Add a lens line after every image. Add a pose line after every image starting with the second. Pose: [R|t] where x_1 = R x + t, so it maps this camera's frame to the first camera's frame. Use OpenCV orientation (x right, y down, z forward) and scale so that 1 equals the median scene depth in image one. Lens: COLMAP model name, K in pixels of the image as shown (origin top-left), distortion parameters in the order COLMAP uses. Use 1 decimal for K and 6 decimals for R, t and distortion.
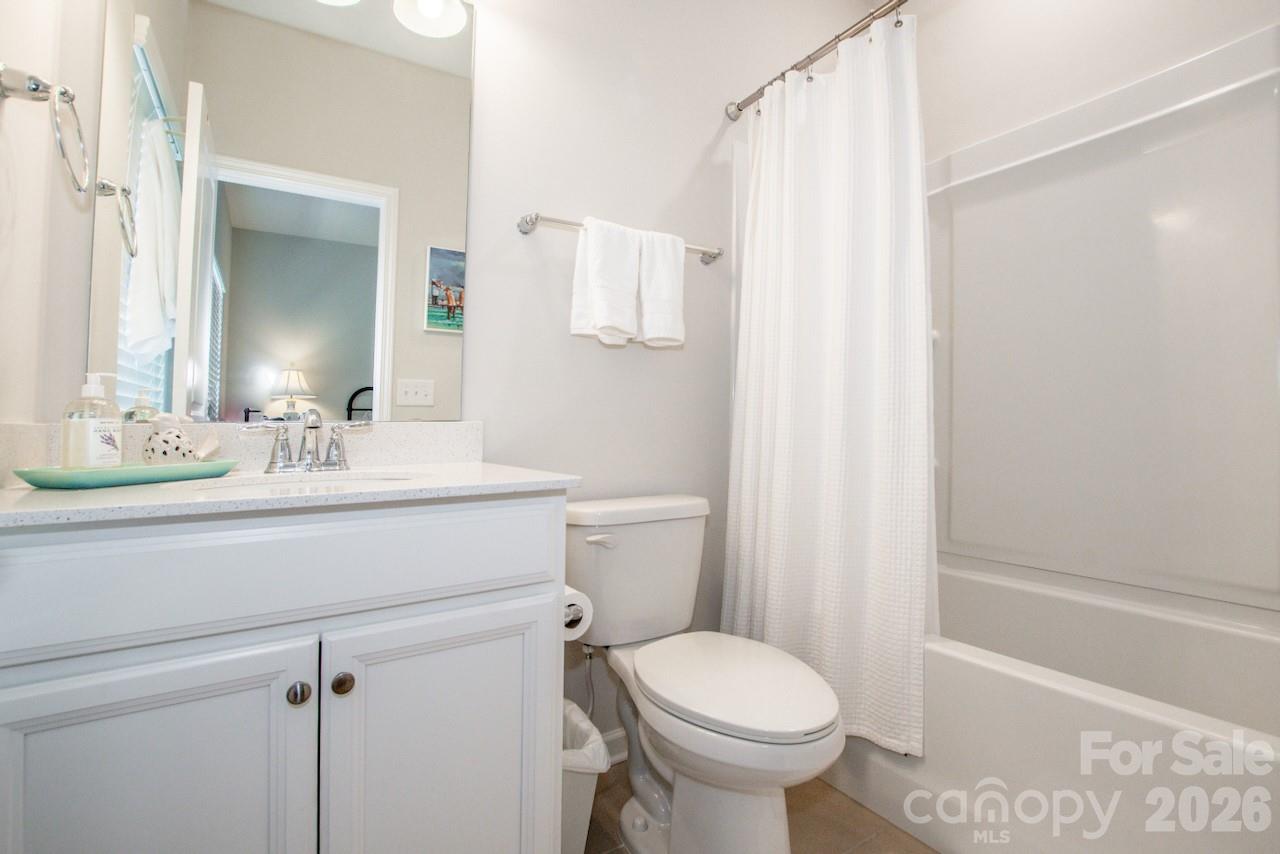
lens RADIAL K [[524.2, 0, 639.4], [0, 524.2, 407.0], [0, 0, 1]] dist [-0.031947, 0.003486]
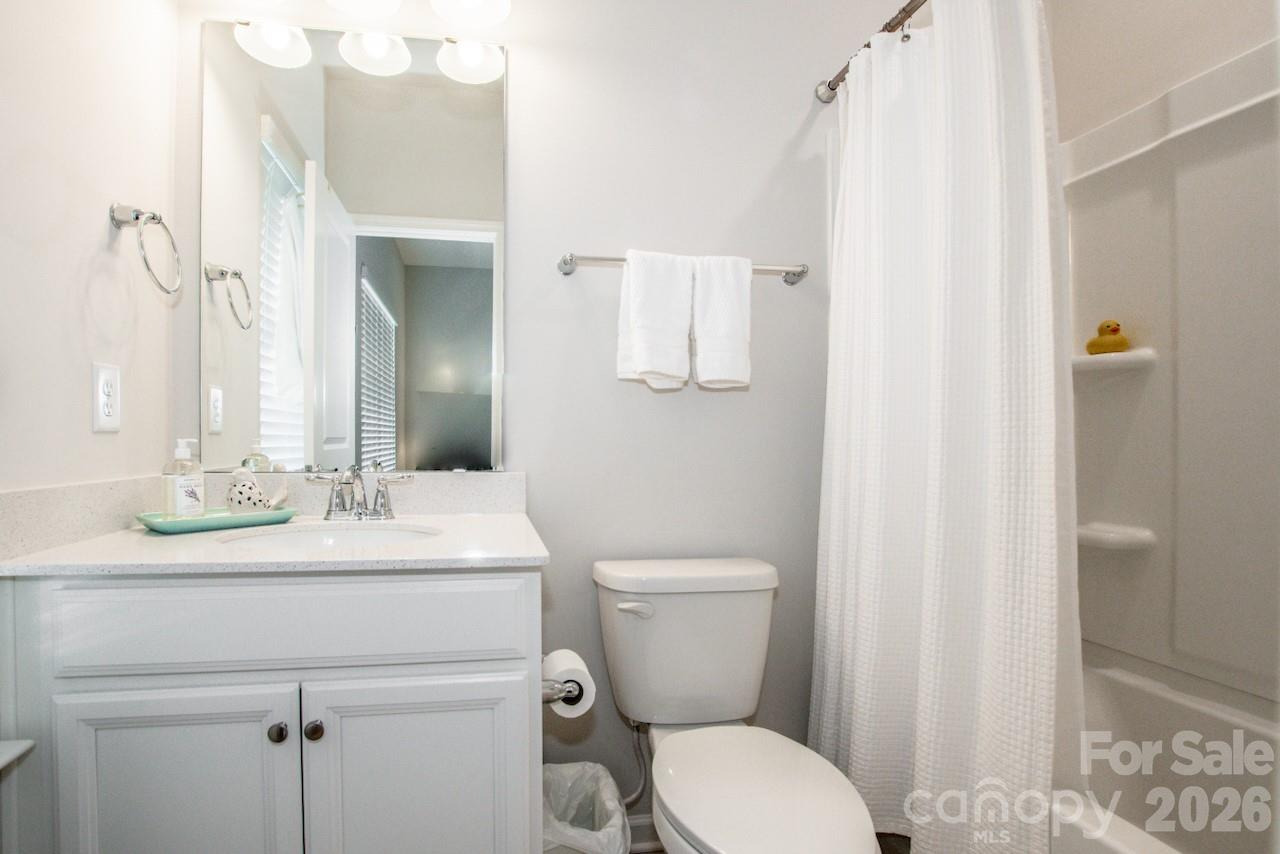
lens RADIAL K [[582.2, 0, 649.2], [0, 582.2, 421.9], [0, 0, 1]] dist [-0.030493, 0.001290]
pose [[0.933866, 0.008979, -0.357510, 0.294511], [-0.002708, 0.999834, 0.018037, -0.083911], [0.357612, -0.015876, 0.933735, 0.067143]]
